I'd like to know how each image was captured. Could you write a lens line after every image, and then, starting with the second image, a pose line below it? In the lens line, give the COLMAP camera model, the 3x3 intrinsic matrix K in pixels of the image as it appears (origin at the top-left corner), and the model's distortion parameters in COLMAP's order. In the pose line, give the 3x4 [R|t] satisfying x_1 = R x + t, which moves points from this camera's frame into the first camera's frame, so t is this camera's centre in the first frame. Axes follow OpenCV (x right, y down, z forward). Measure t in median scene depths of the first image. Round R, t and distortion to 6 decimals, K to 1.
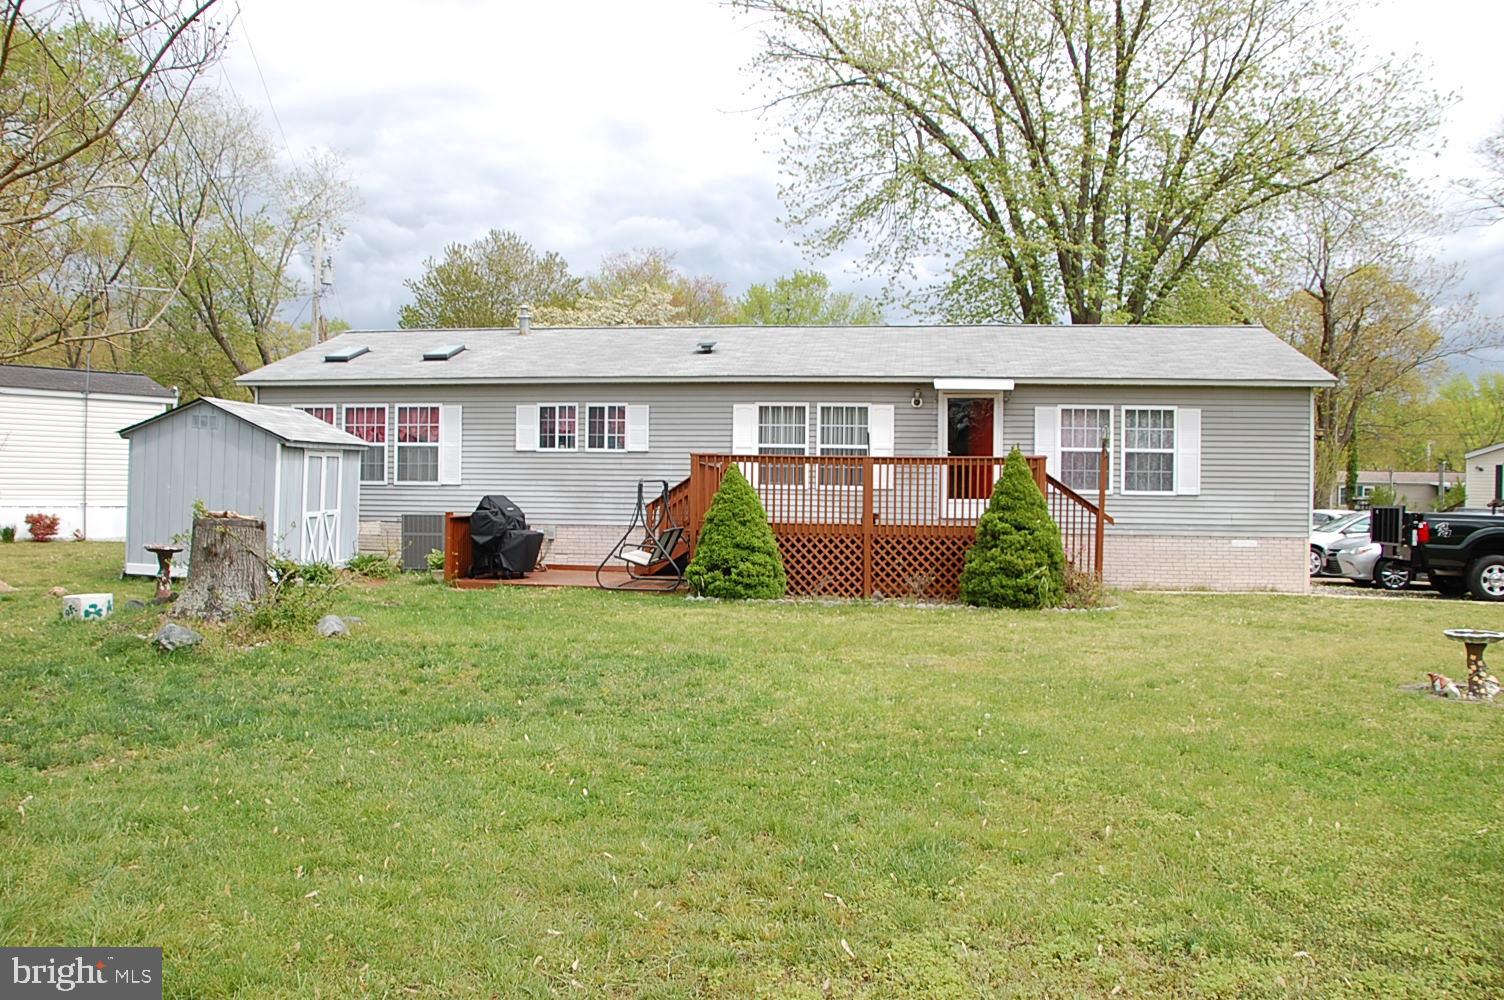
lens RADIAL K [[1179.9, 0, 752.0], [0, 1179.9, 500.0], [0, 0, 1]] dist [-0.182231, 0.122024]
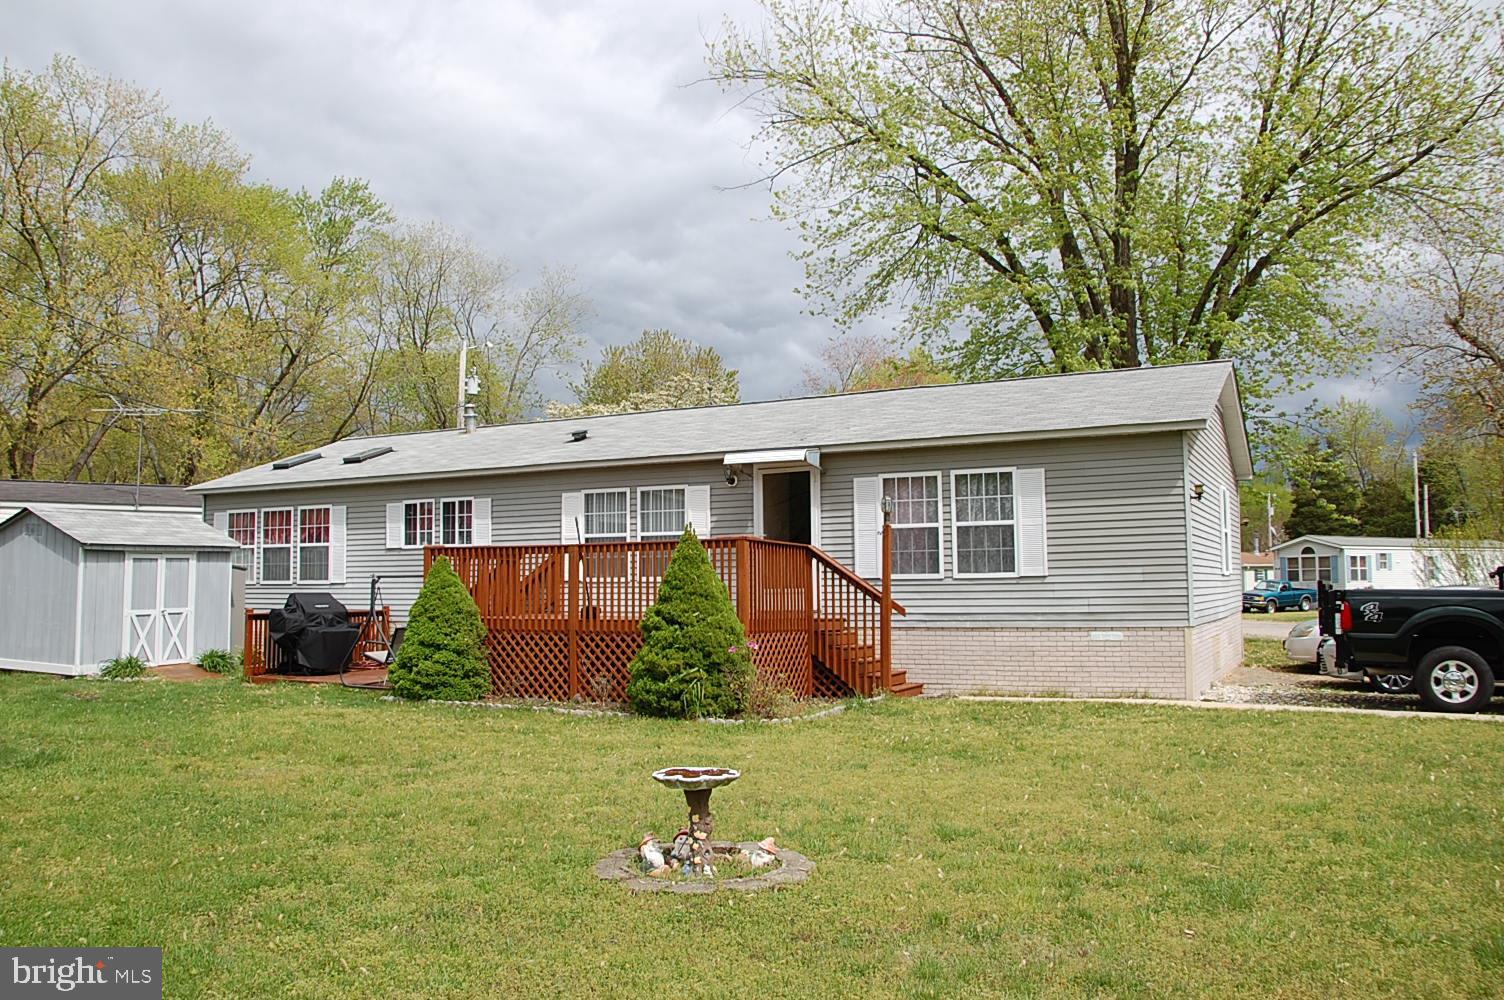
lens RADIAL K [[1179.9, 0, 752.0], [0, 1179.9, 500.0], [0, 0, 1]] dist [-0.182231, 0.122024]
pose [[0.946177, -0.046150, -0.320343, 0.451614], [0.020610, 0.996364, -0.082666, 0.005799], [0.322993, 0.071614, 0.943688, 0.164990]]
